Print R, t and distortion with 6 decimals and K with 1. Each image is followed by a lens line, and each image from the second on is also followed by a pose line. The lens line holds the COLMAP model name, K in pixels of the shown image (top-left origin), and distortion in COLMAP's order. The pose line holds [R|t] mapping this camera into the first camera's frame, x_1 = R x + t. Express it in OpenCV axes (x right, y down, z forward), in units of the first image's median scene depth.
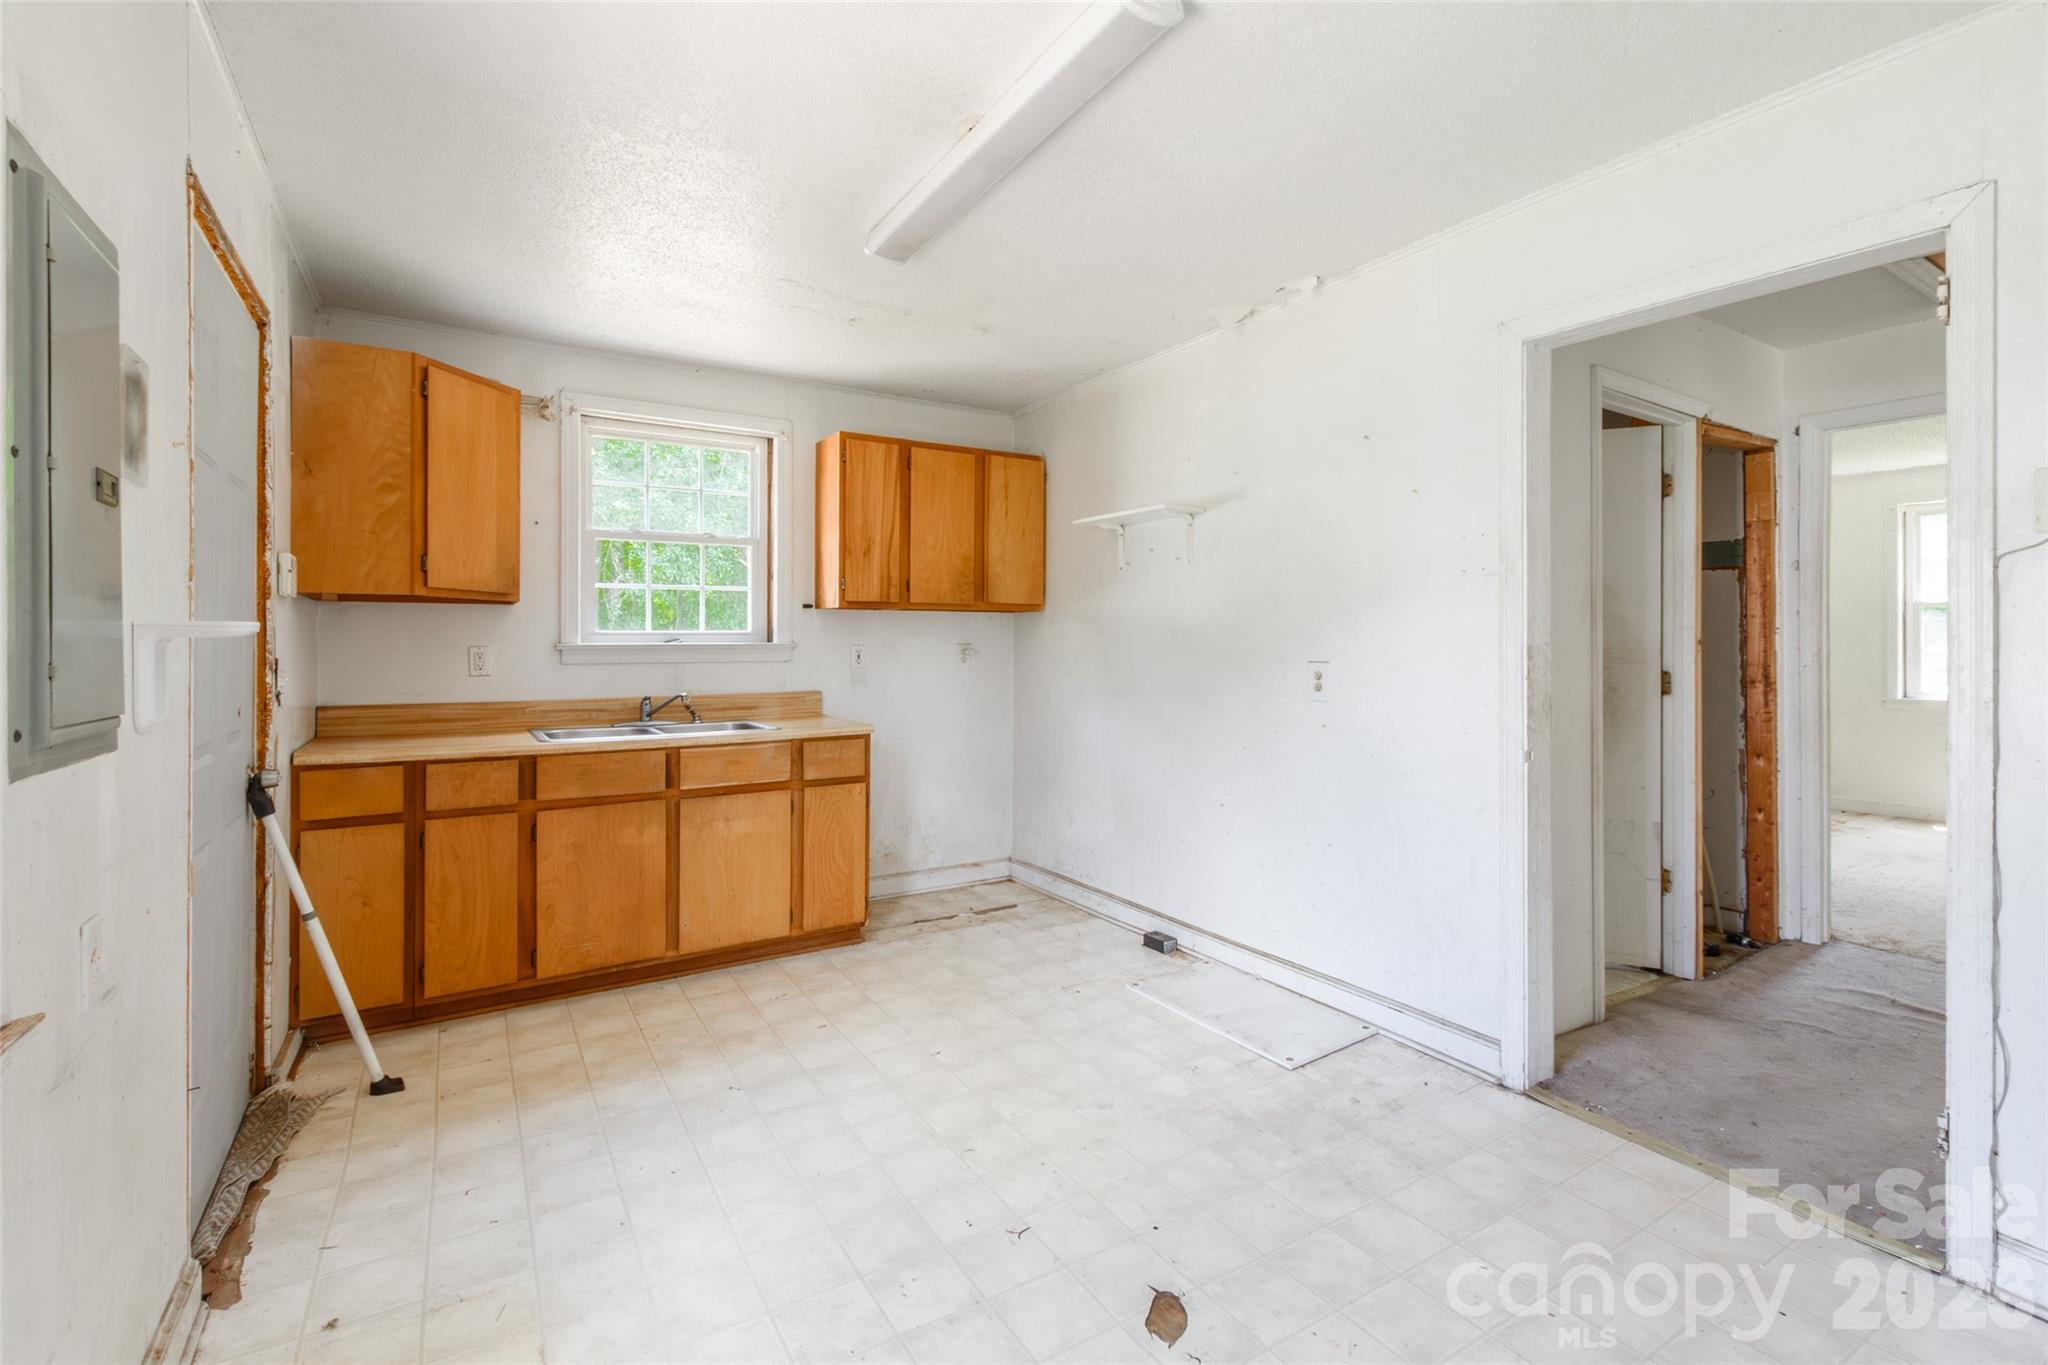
lens RADIAL K [[910.5, 0, 1023.9], [0, 910.5, 645.7], [0, 0, 1]] dist [0.001385, 0.000021]
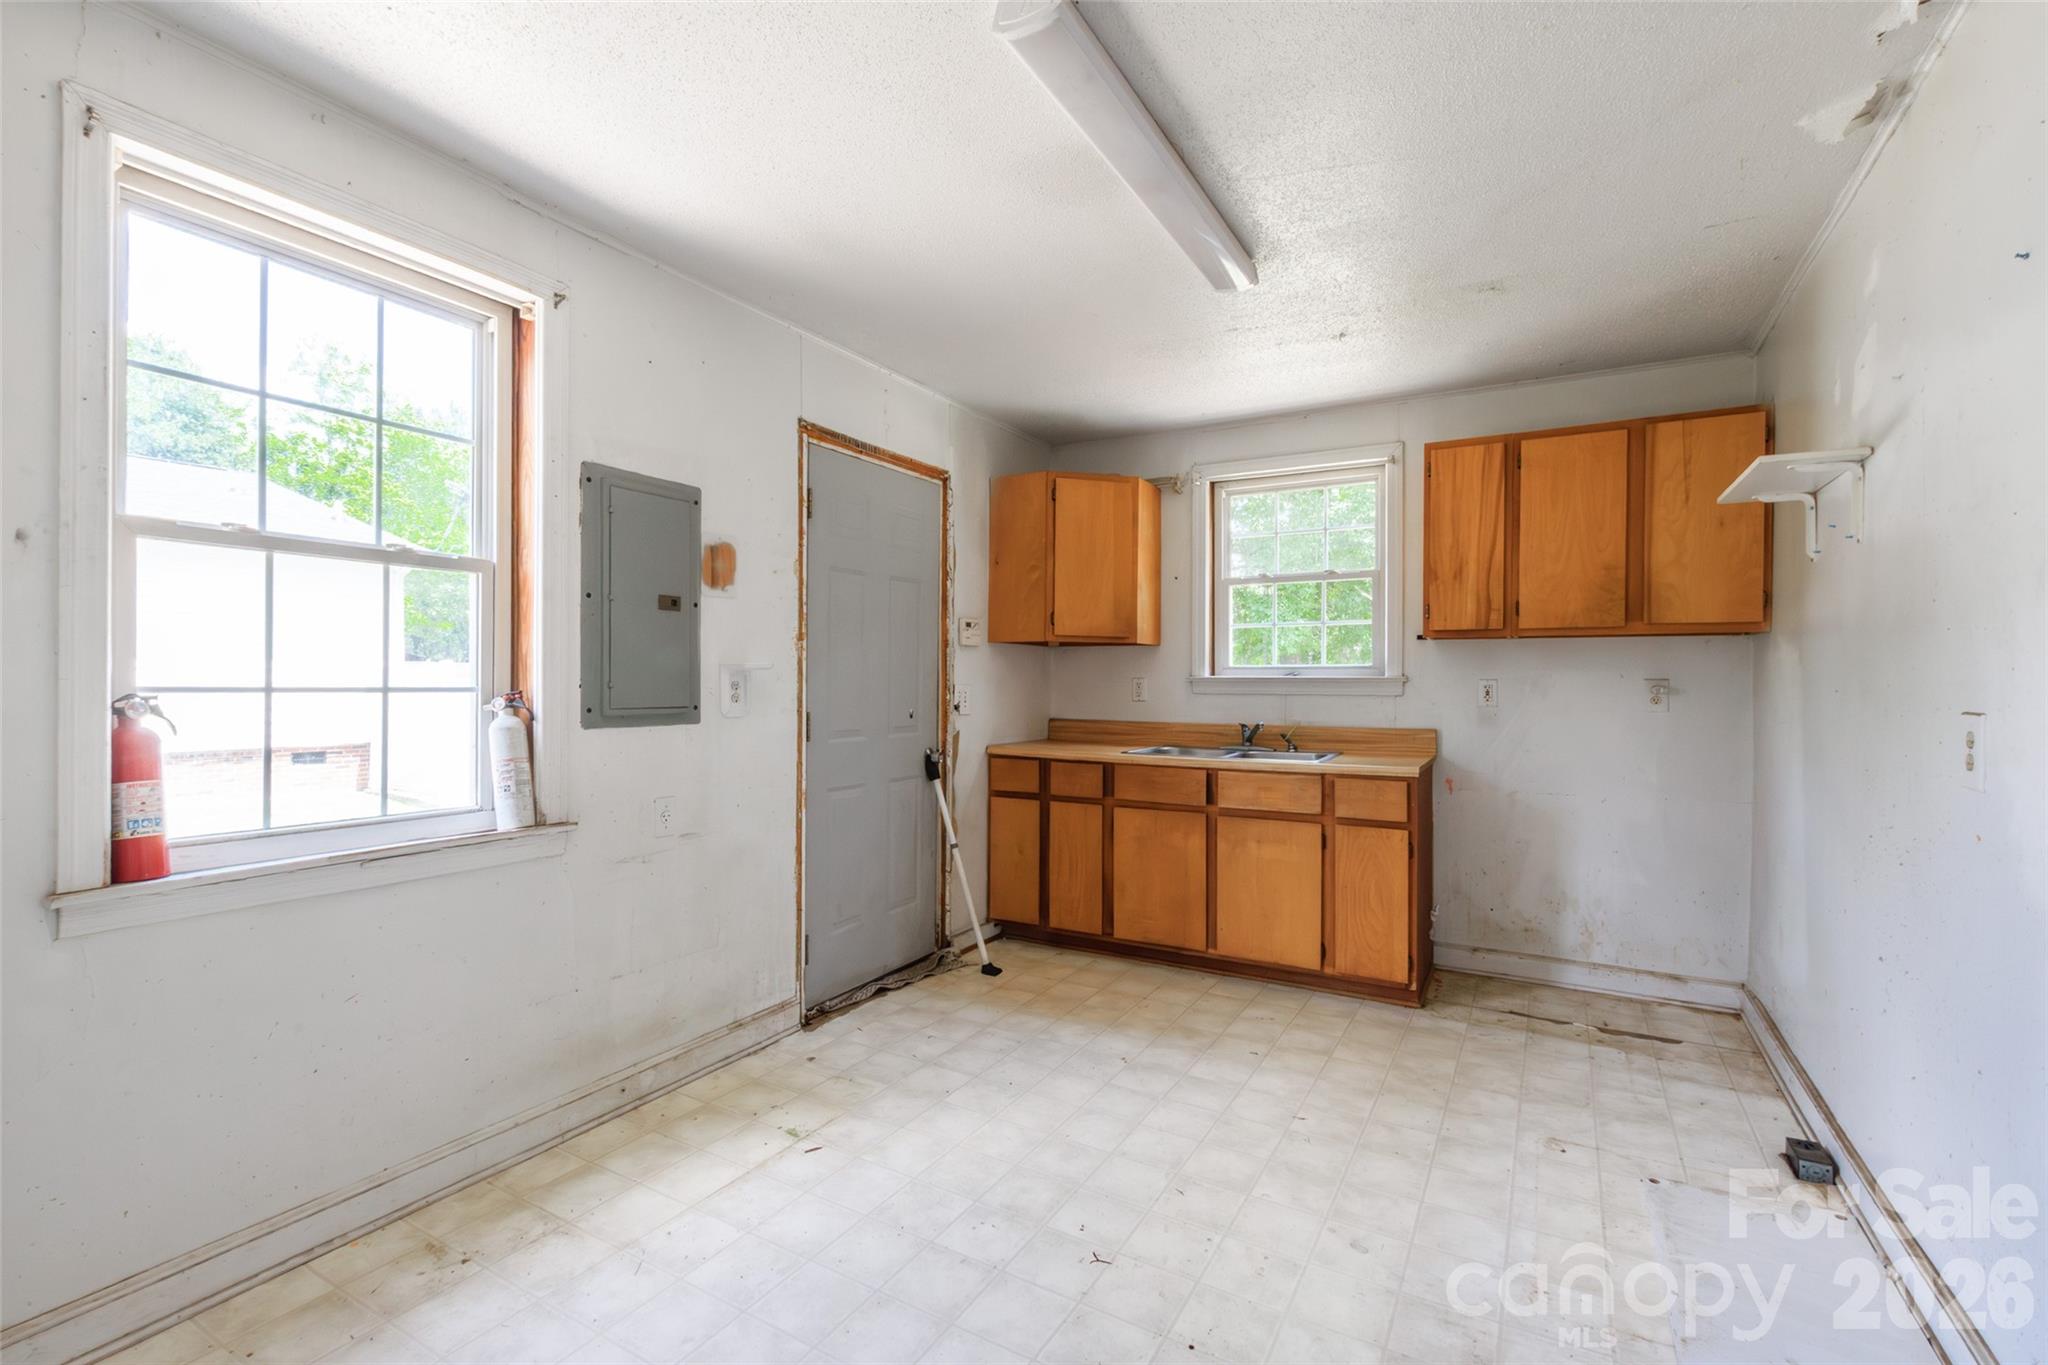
lens RADIAL K [[905.0, 0, 1024.5], [0, 905.0, 675.5], [0, 0, 1]] dist [0.000864, -0.000066]
pose [[0.470684, 0.001142, -0.882301, 0.491884], [-0.006301, 0.999978, -0.002067, 0.000203], [0.882279, 0.006532, 0.470681, 0.265090]]
